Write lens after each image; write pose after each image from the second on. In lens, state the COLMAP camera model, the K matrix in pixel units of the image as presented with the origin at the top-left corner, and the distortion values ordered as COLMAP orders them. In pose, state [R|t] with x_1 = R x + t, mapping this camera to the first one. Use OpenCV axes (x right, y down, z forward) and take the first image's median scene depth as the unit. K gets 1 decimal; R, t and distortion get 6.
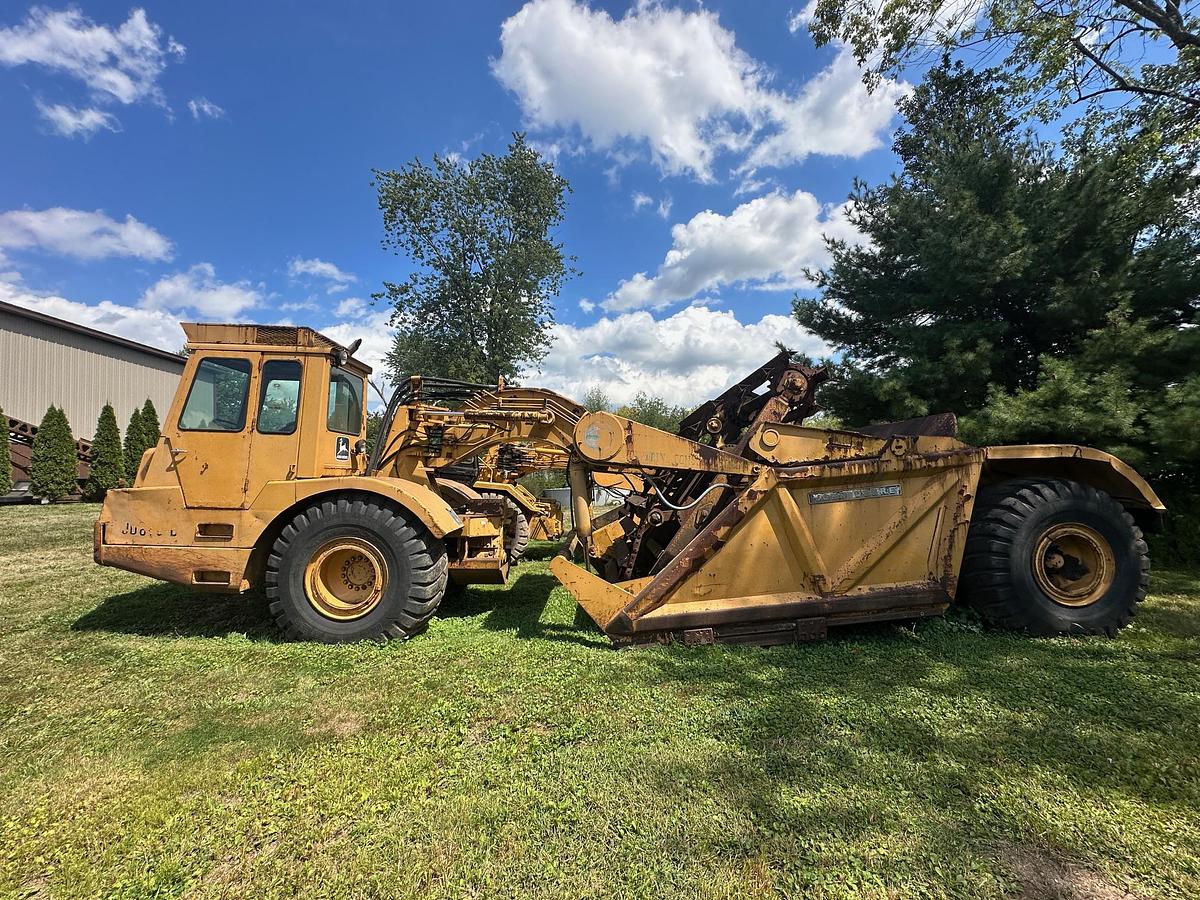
lens RADIAL K [[480.3, 0, 604.5], [0, 480.3, 453.4], [0, 0, 1]] dist [0.003653, 0.000213]
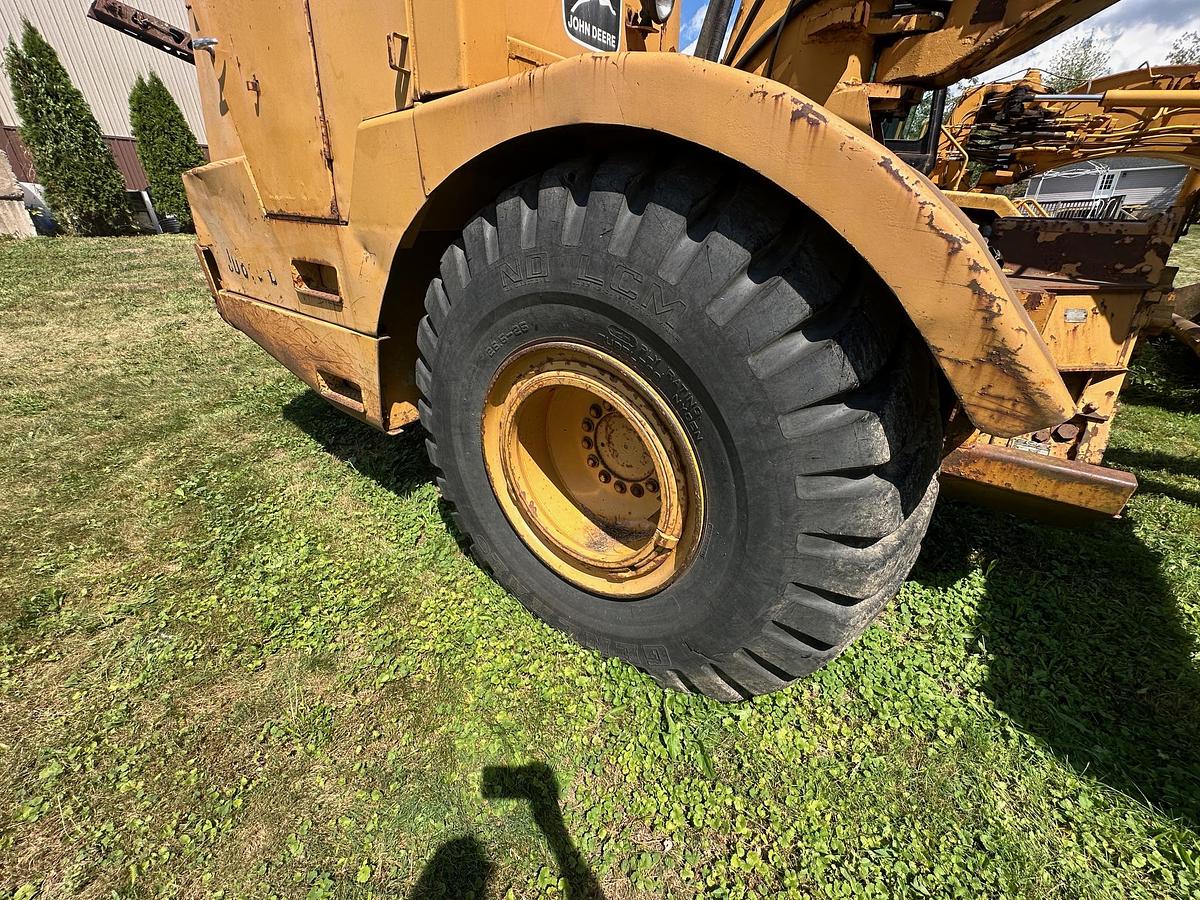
lens RADIAL K [[480.3, 0, 598.9], [0, 480.3, 446.9], [0, 0, 1]] dist [0.003653, 0.000213]
pose [[0.789209, 0.271902, -0.550653, -0.363440], [0.025025, 0.881663, 0.471215, 0.099504], [0.613615, -0.385667, 0.689012, 0.804977]]
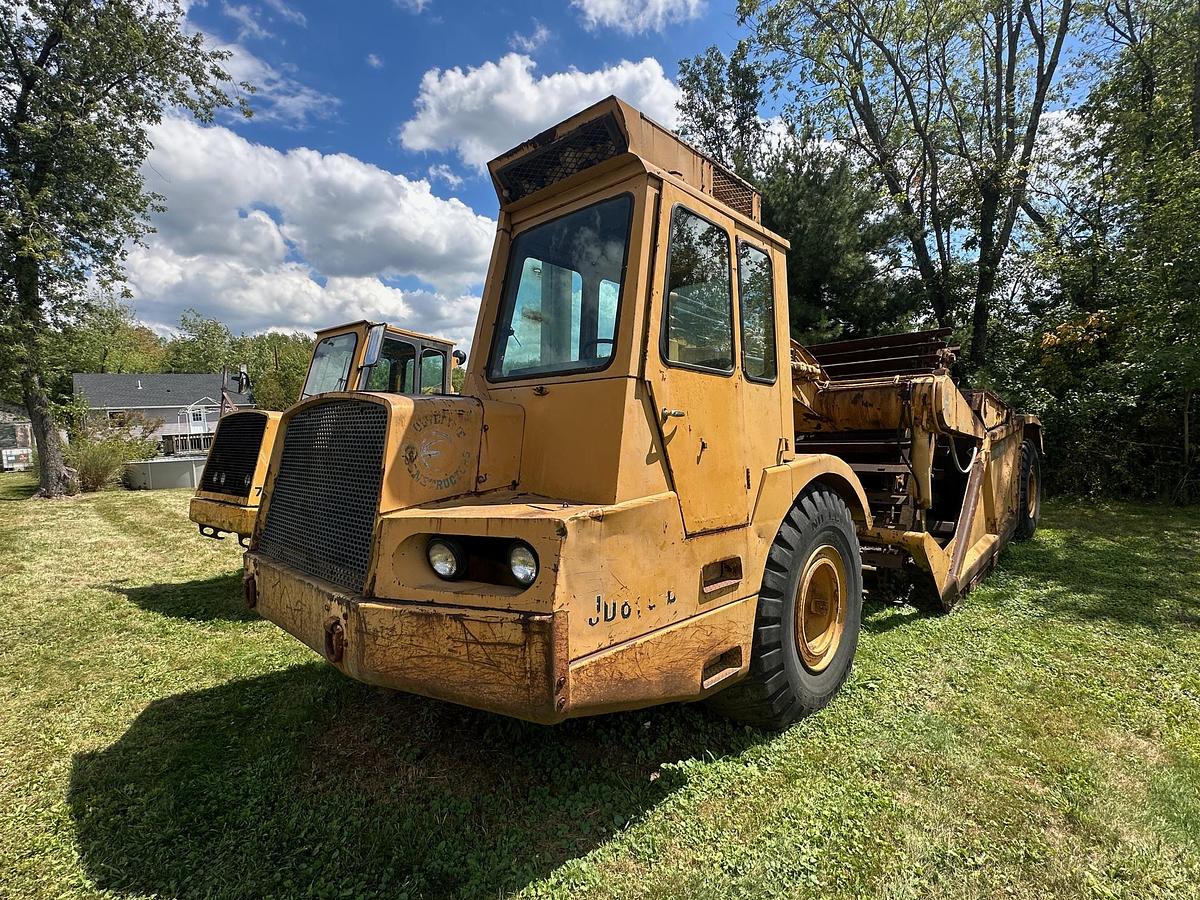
lens RADIAL K [[578.2, 0, 600.3], [0, 578.2, 454.2], [0, 0, 1]] dist [0.003750, 0.000118]
pose [[0.702567, -0.040721, 0.710452, -1.301117], [-0.022961, 0.996544, 0.079825, -0.008043], [-0.711247, -0.072396, 0.699204, 0.670389]]
